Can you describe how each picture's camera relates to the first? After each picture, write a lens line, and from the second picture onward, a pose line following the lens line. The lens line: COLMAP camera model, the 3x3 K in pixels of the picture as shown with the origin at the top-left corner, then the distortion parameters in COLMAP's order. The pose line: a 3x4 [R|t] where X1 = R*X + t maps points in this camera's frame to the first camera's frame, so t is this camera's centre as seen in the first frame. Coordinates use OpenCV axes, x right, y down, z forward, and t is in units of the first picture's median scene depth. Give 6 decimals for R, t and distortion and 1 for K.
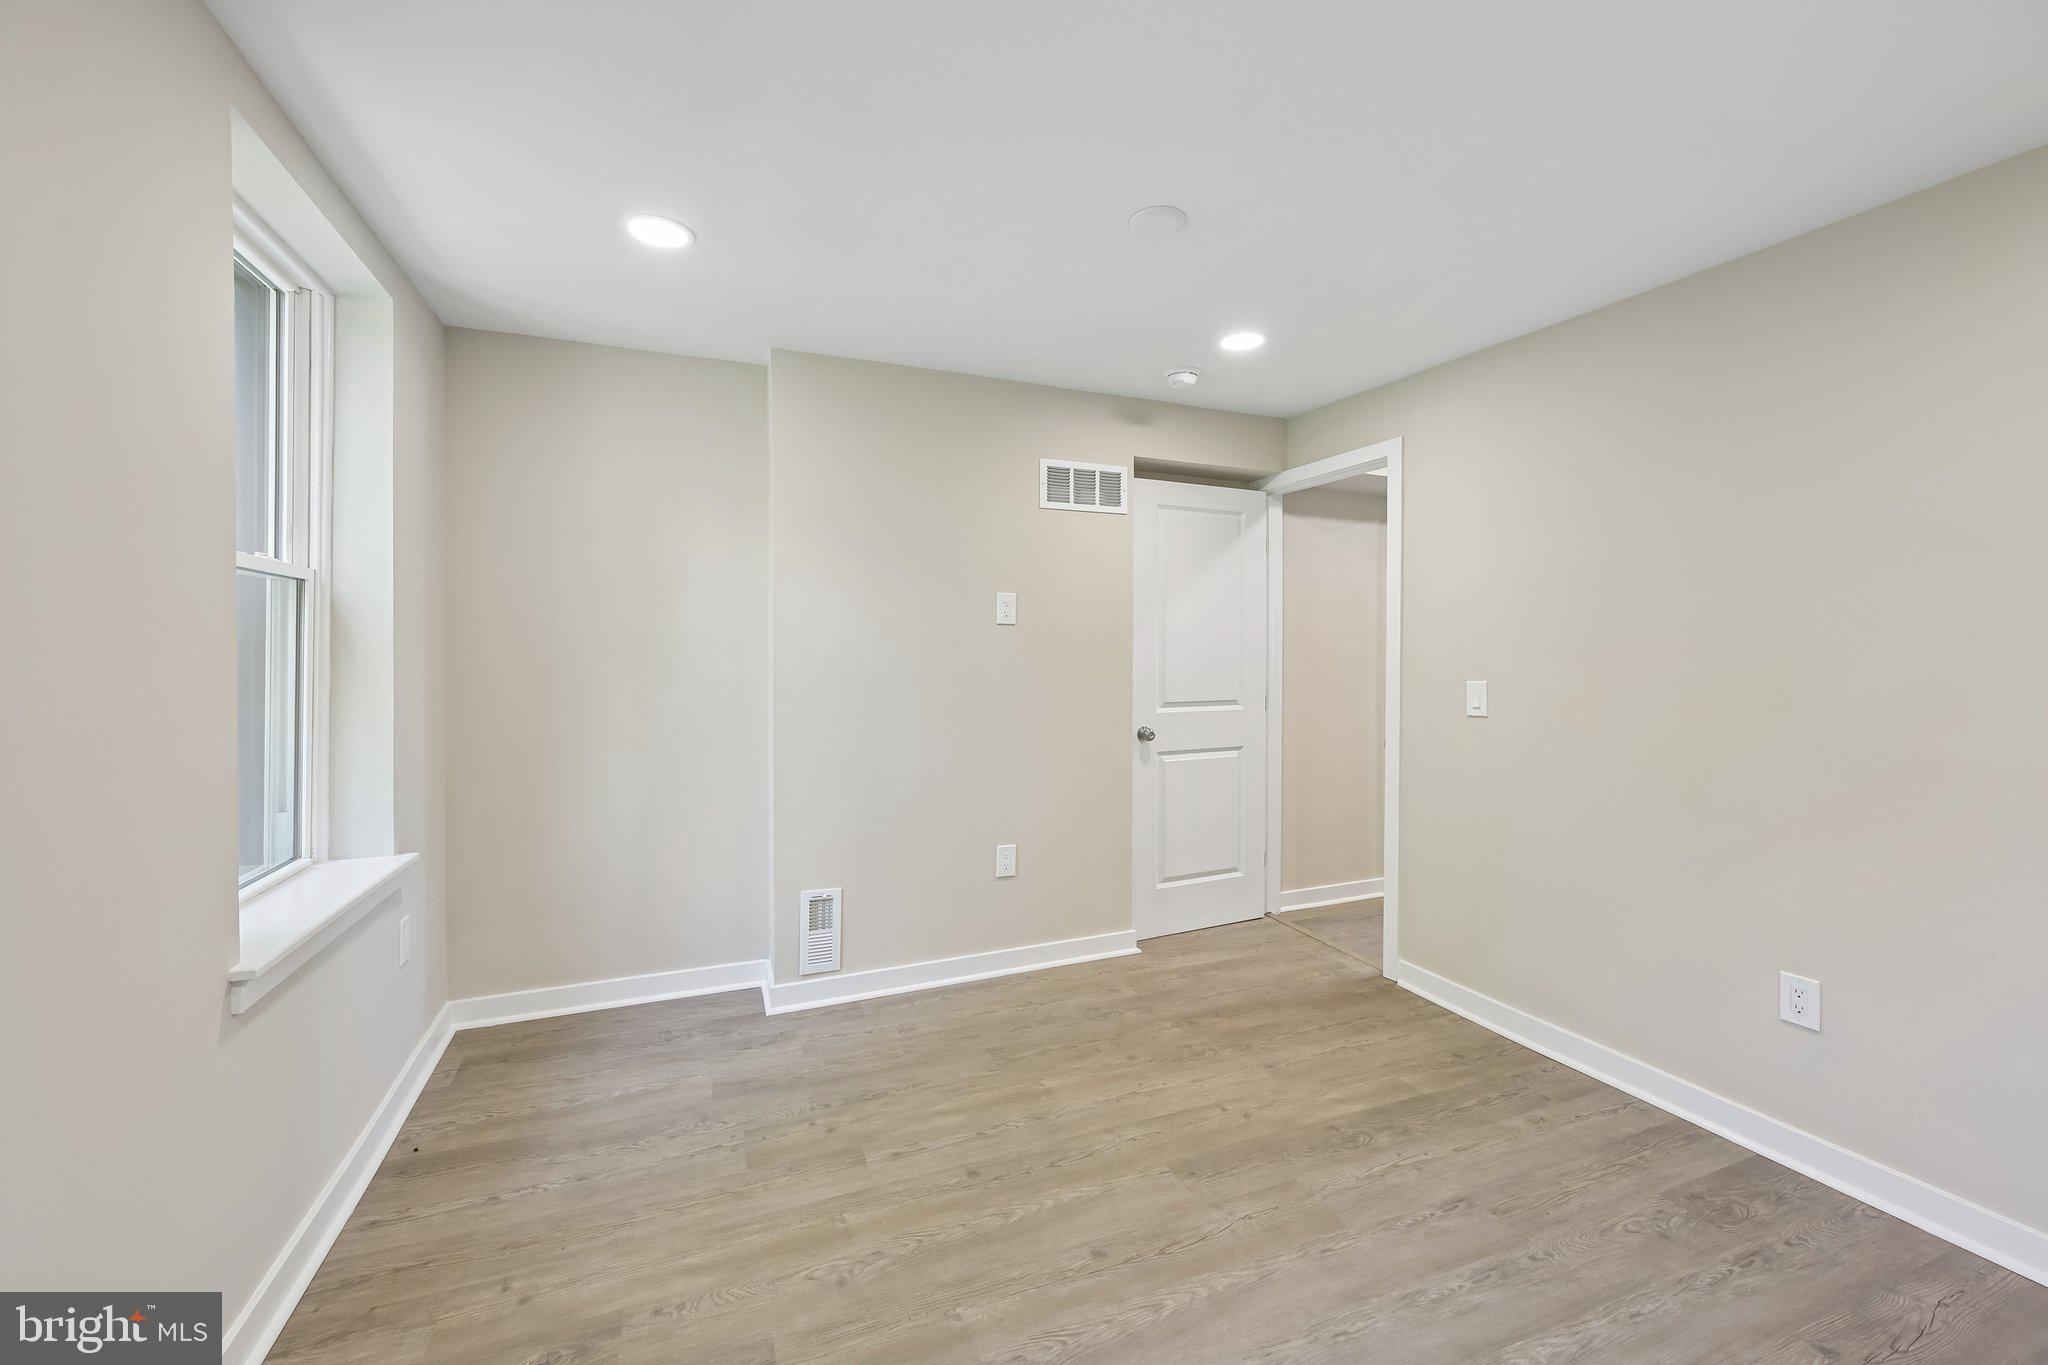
lens RADIAL K [[811.0, 0, 1019.2], [0, 811.0, 671.8], [0, 0, 1]] dist [-0.000581, 0.000298]
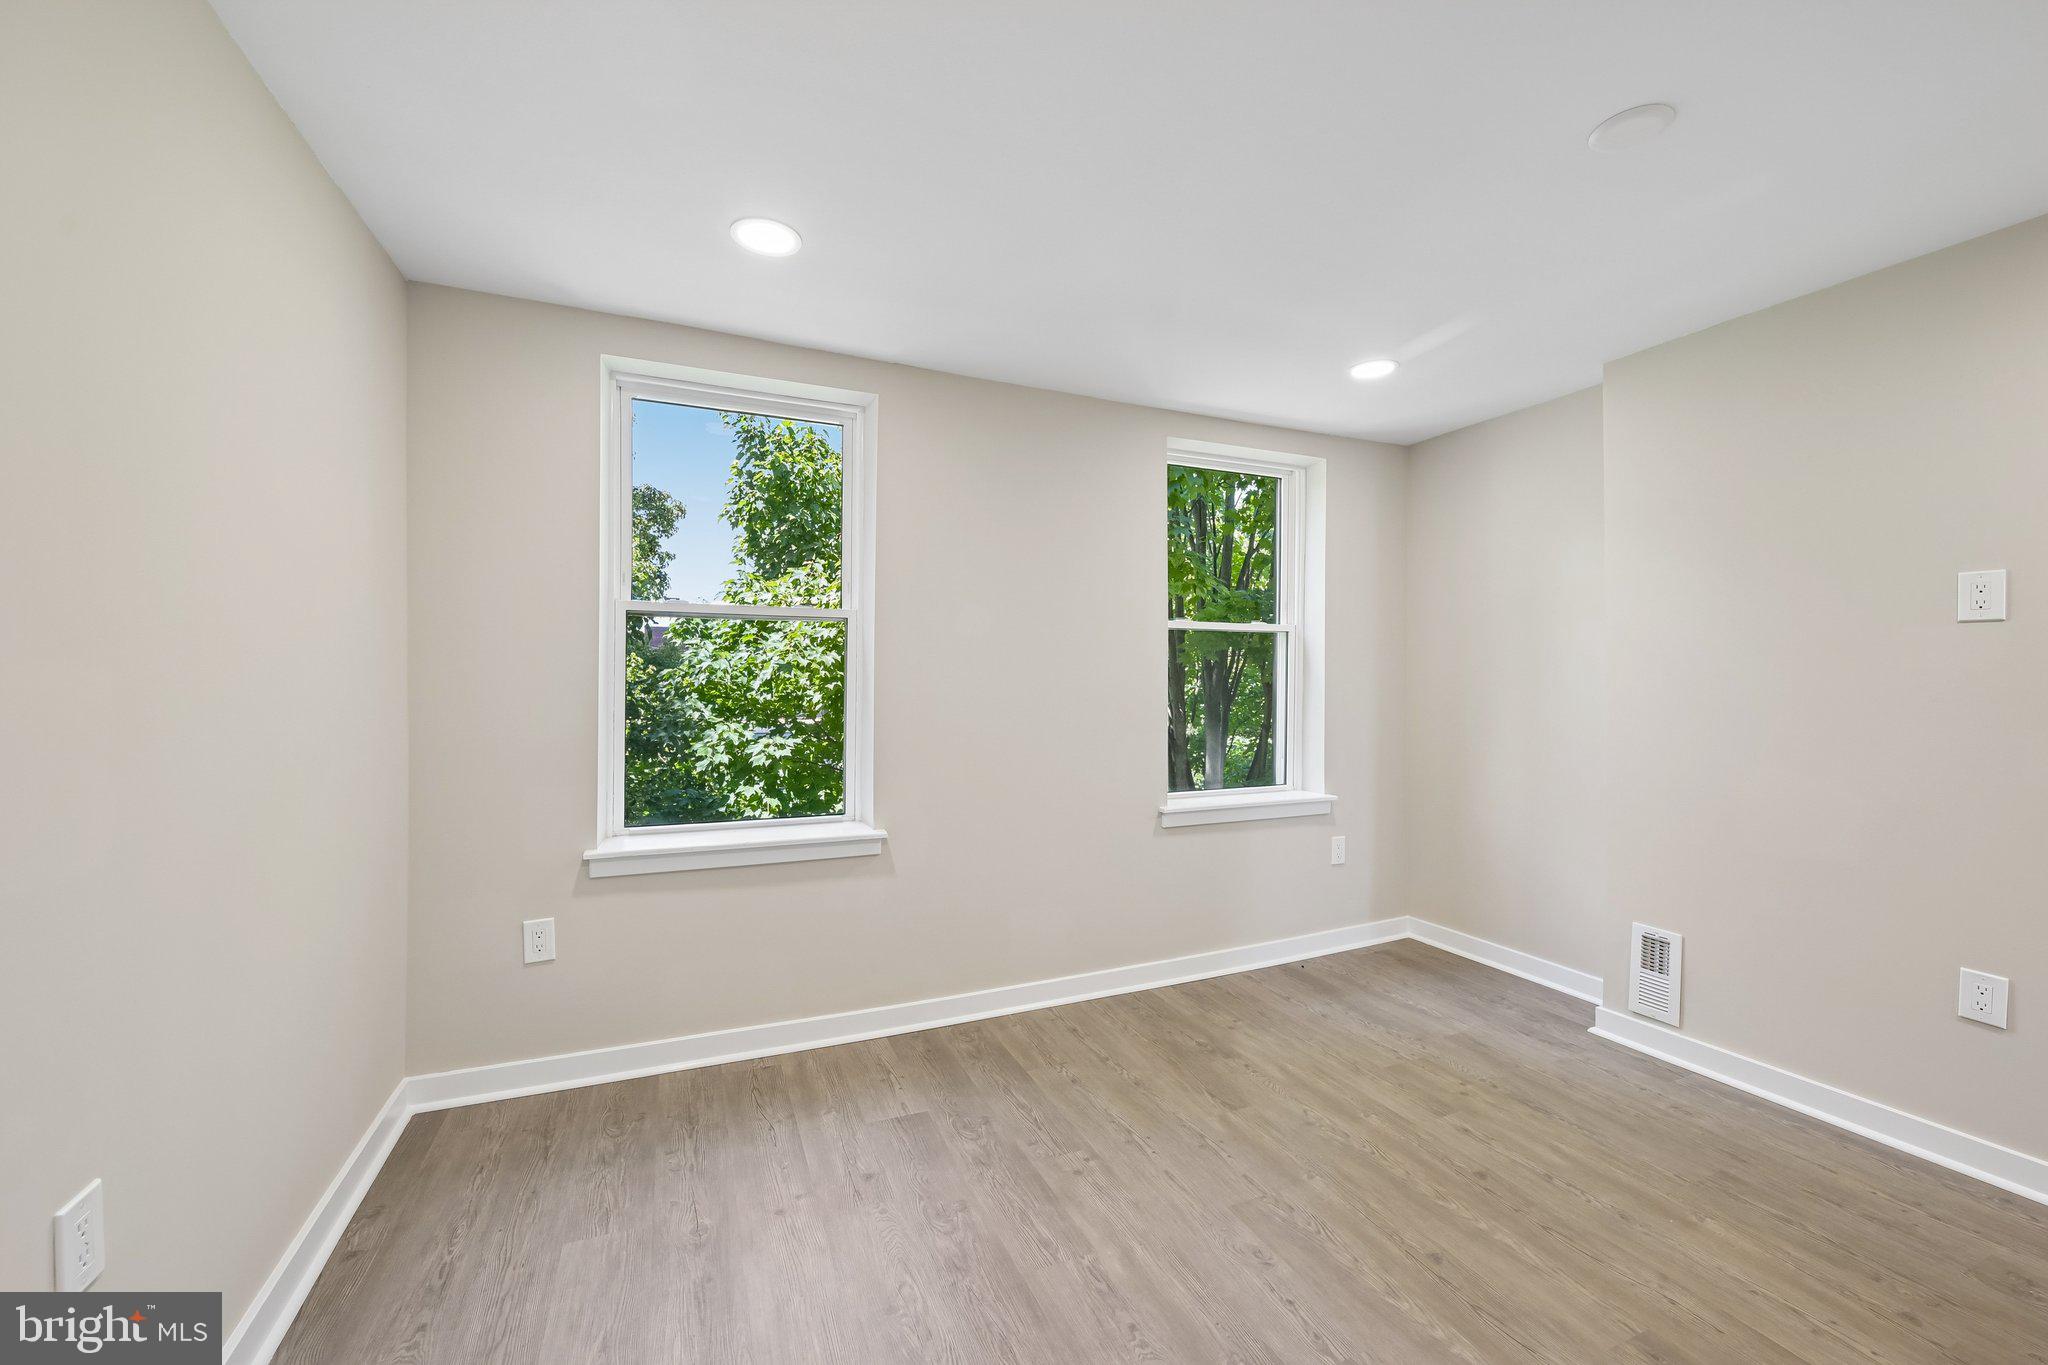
lens RADIAL K [[811.0, 0, 1023.9], [0, 811.0, 672.1], [0, 0, 1]] dist [-0.000581, 0.000298]
pose [[0.020008, -0.004989, -0.999787, 0.884721], [-0.019597, 0.999793, -0.005381, -0.000452], [0.999608, 0.019700, 0.019906, 0.358488]]
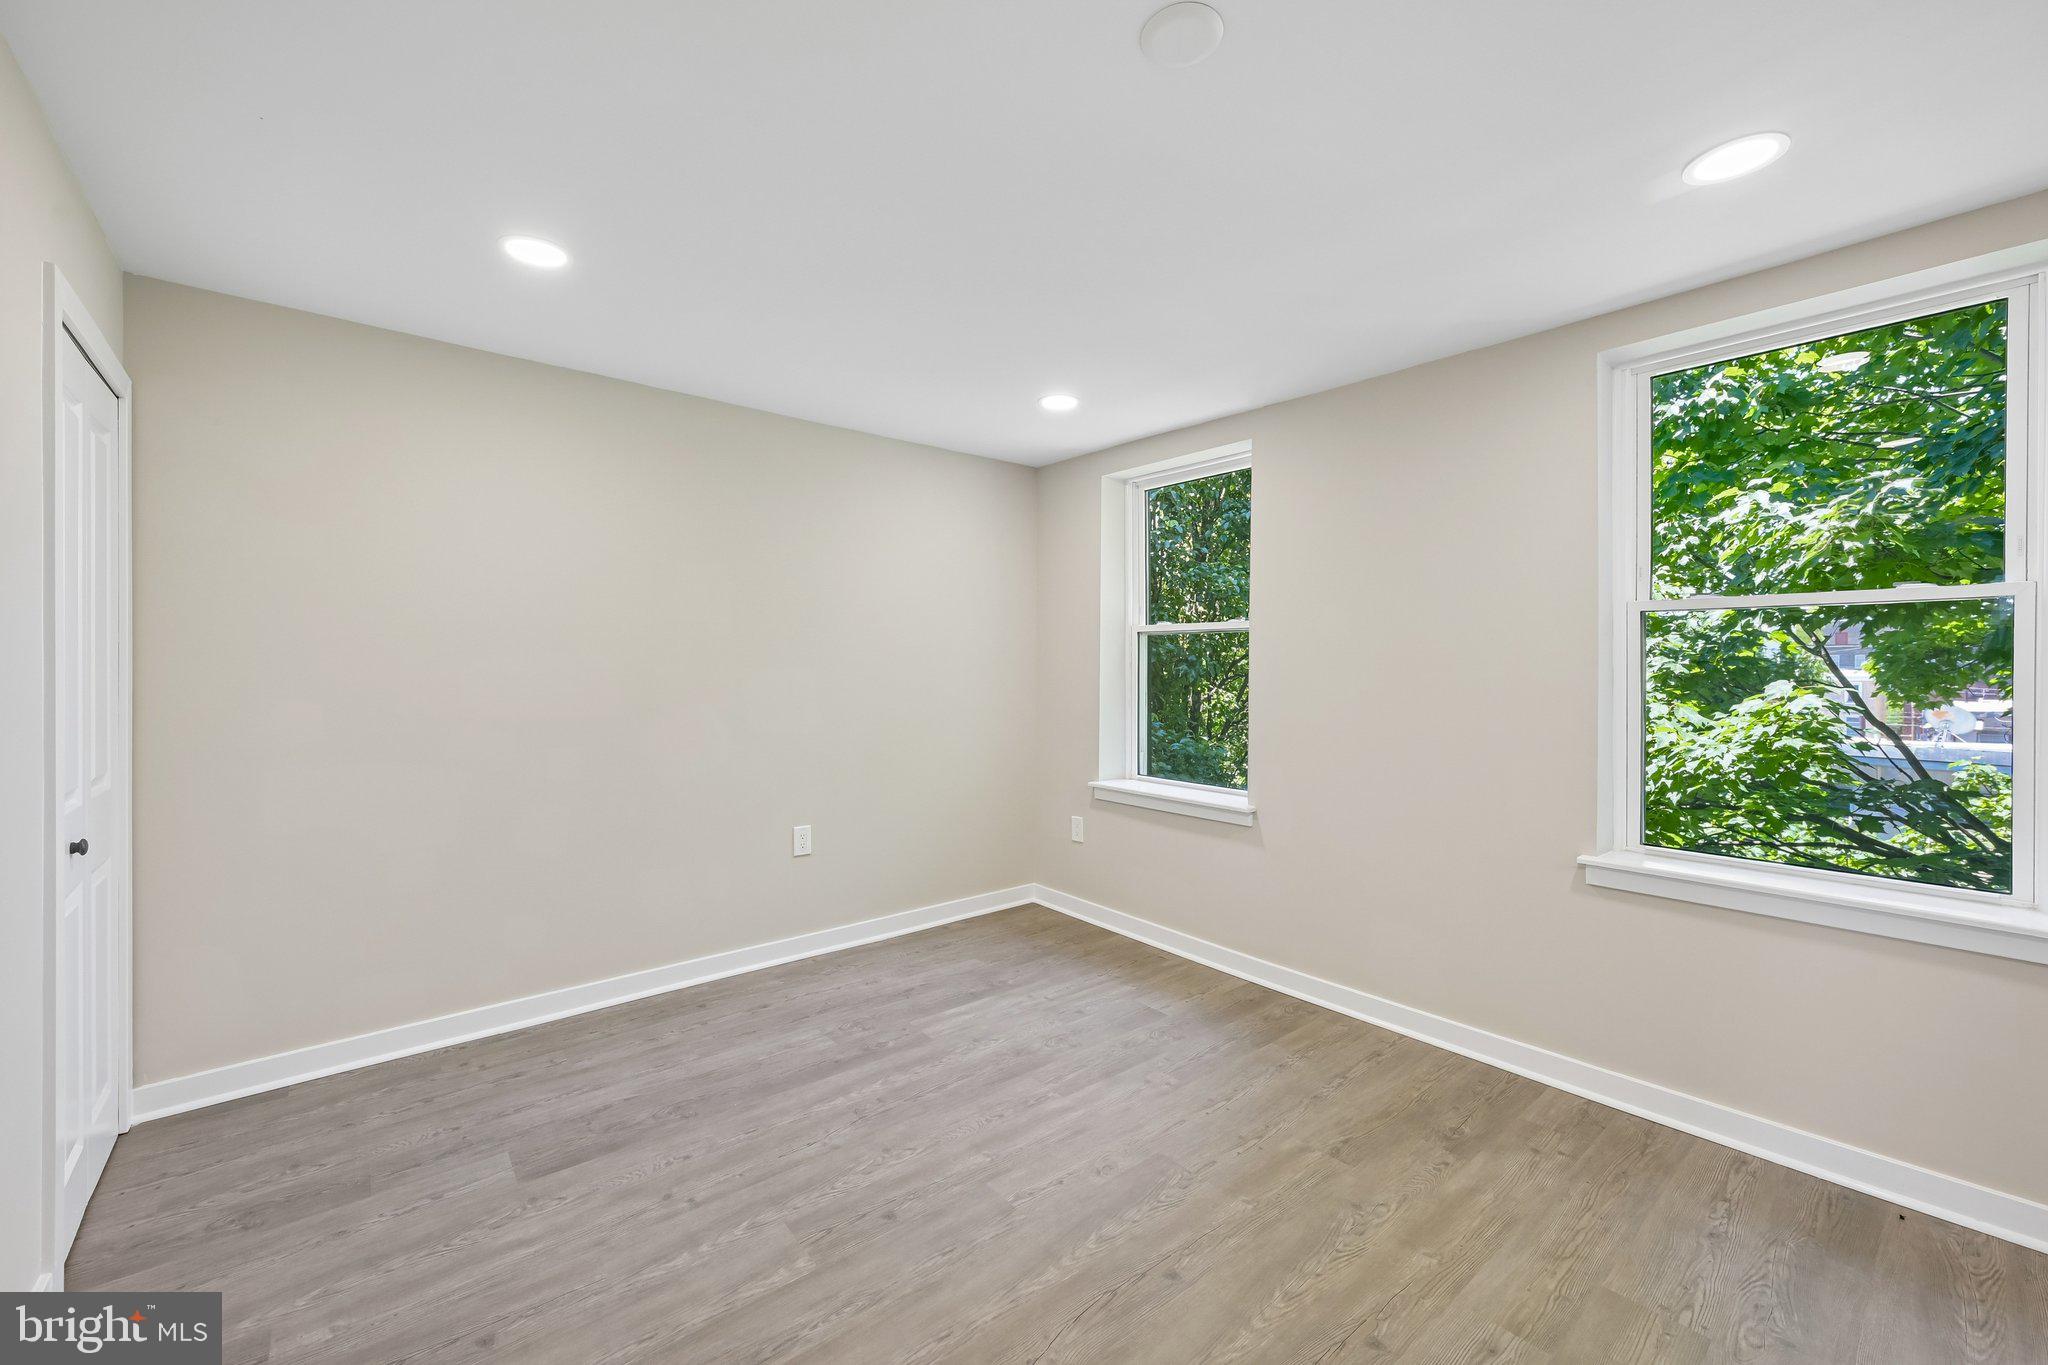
lens RADIAL K [[811.0, 0, 1008.9], [0, 811.0, 680.8], [0, 0, 1]] dist [-0.000581, 0.000298]
pose [[-0.956897, -0.006660, -0.290352, 0.461895], [-0.015562, 0.999477, 0.028360, -0.022187], [0.290011, 0.031656, -0.956500, 1.486735]]
